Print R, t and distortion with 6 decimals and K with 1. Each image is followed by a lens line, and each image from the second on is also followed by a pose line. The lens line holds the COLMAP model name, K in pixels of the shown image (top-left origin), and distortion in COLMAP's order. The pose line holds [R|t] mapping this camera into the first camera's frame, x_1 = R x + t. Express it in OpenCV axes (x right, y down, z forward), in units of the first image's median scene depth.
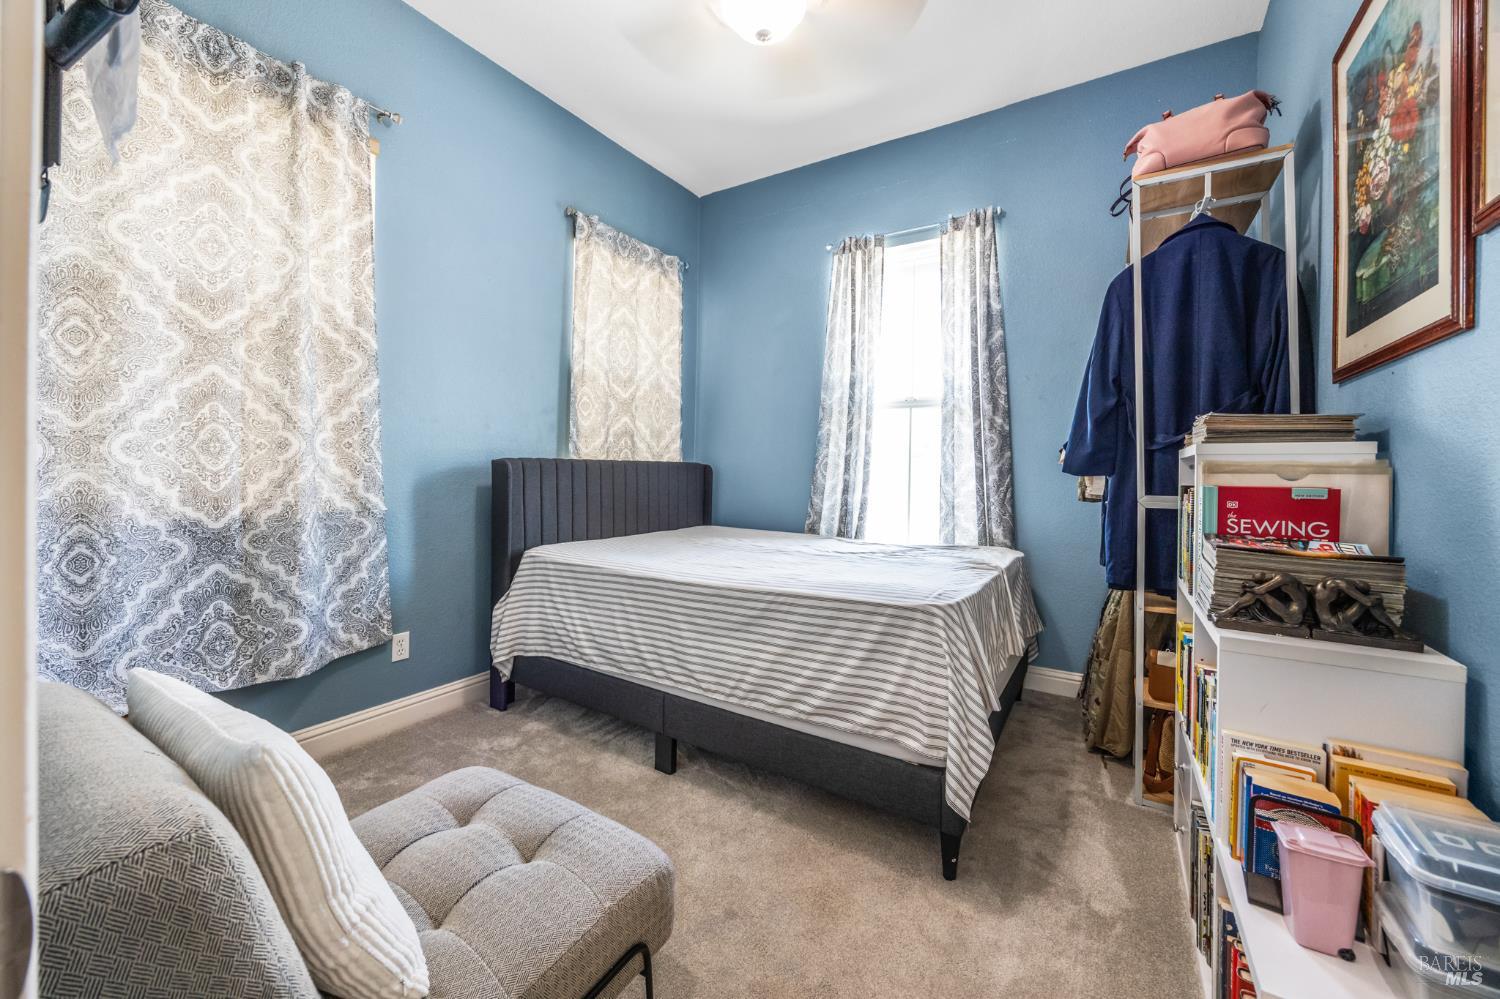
lens RADIAL K [[572.7, 0, 749.6], [0, 572.7, 483.8], [0, 0, 1]] dist [-0.002328, 0.000110]
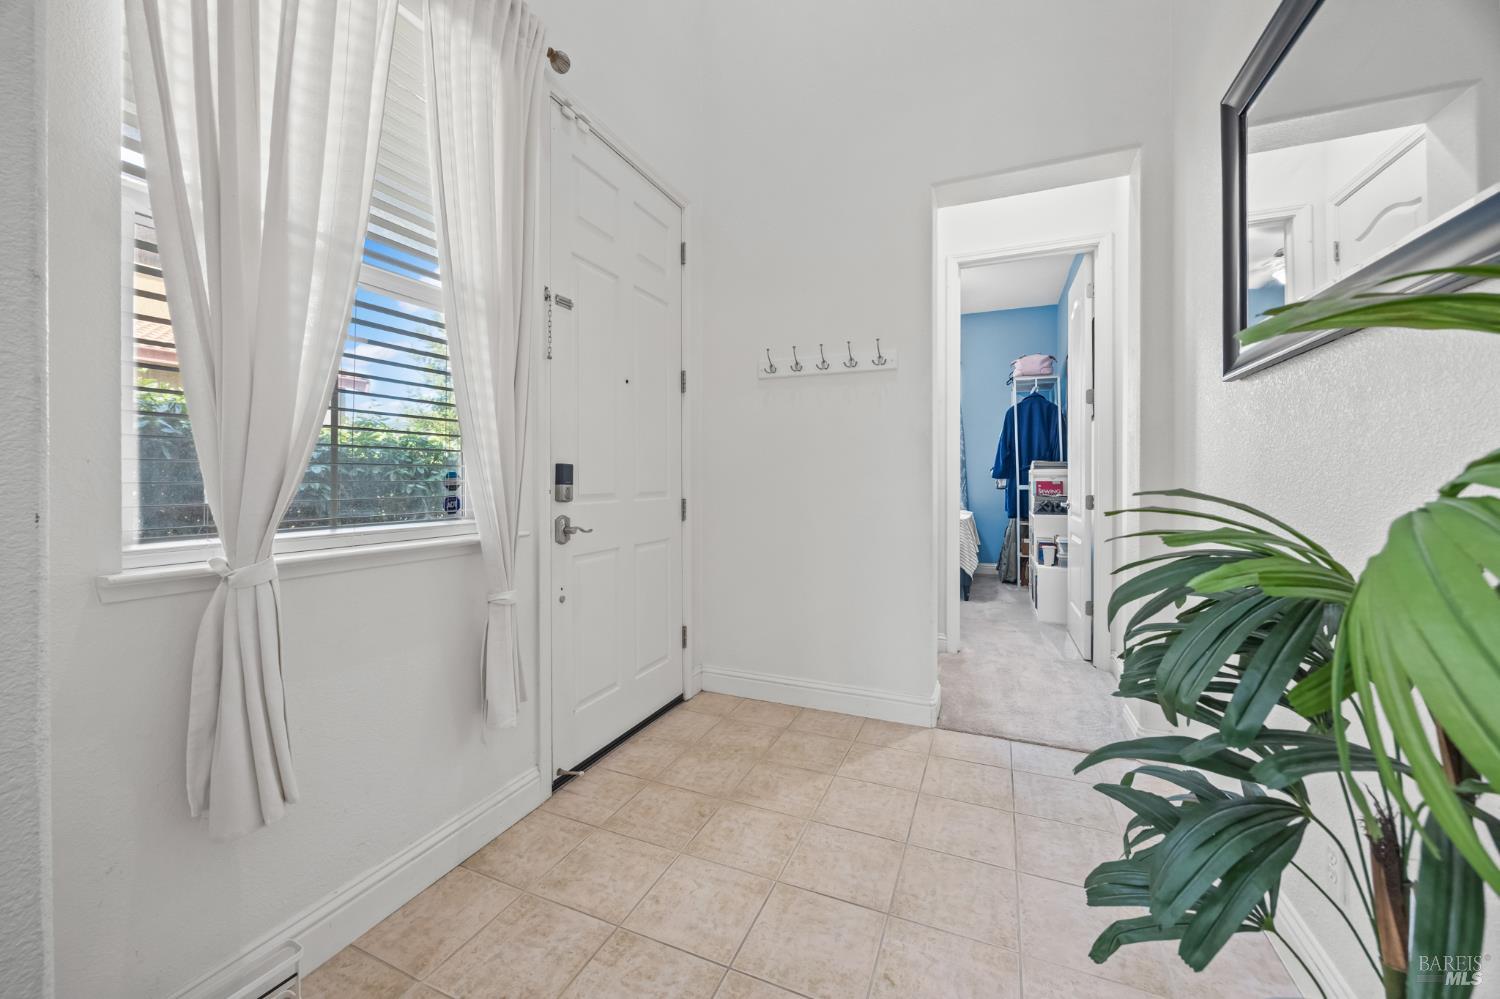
lens RADIAL K [[572.7, 0, 749.6], [0, 572.7, 483.8], [0, 0, 1]] dist [-0.002328, 0.000110]
pose [[0.987840, -0.009253, 0.155199, -1.154801], [0.011246, 0.999865, -0.011966, 0.032216], [-0.155067, 0.013566, 0.987811, -1.723636]]
